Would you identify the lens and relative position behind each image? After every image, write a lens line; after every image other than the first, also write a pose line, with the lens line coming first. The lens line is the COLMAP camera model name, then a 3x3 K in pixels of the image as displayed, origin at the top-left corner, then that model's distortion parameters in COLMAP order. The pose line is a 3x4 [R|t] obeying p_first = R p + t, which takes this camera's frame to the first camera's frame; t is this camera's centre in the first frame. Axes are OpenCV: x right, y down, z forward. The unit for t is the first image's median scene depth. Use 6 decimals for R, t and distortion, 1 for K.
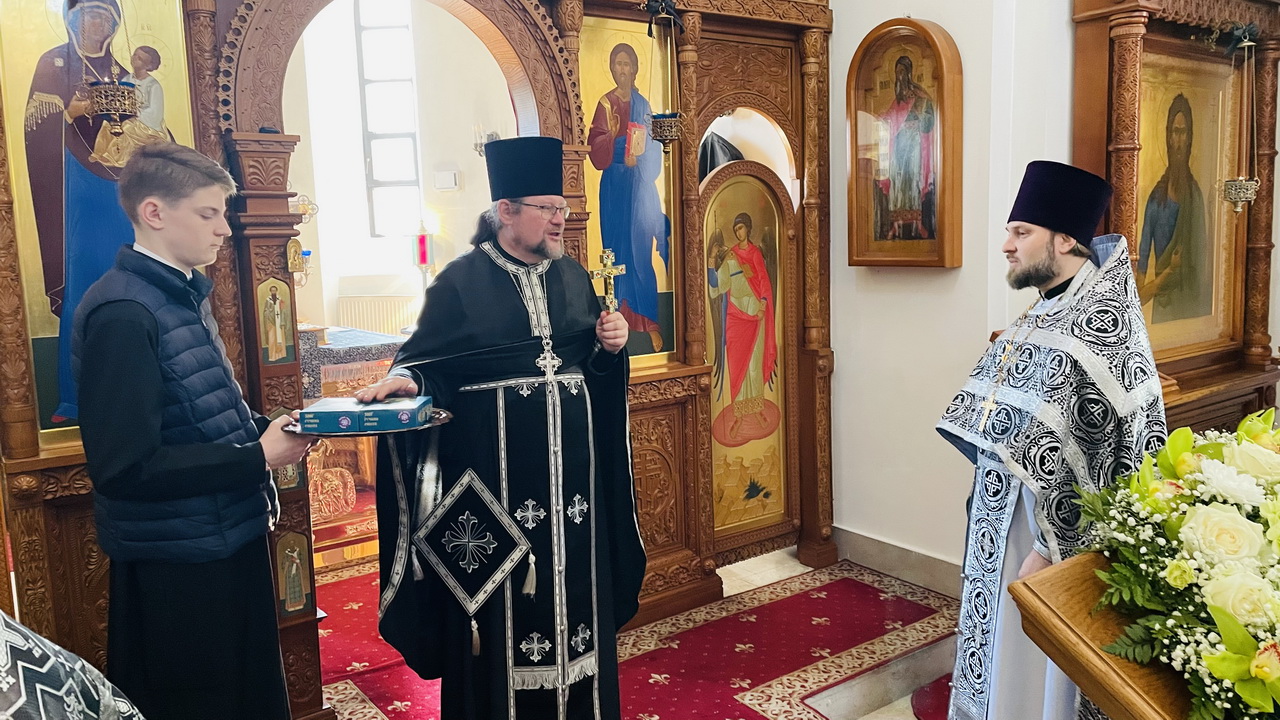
lens RADIAL K [[971.0, 0, 663.3], [0, 971.0, 353.6], [0, 0, 1]] dist [0.006705, -0.042710]
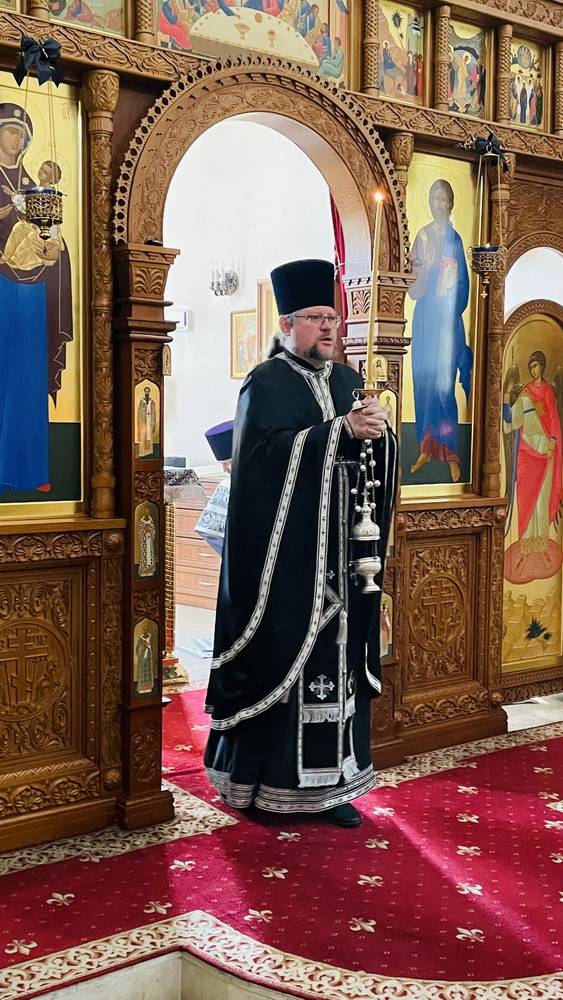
lens RADIAL K [[1135.3, 0, 287.2], [0, 1135.3, 502.9], [0, 0, 1]] dist [-0.000464, 0.000000]
pose [[0.998909, 0.043585, -0.016782, -0.165789], [-0.044225, 0.998225, -0.039898, 0.077599], [0.015013, 0.040597, 0.999063, -0.190579]]
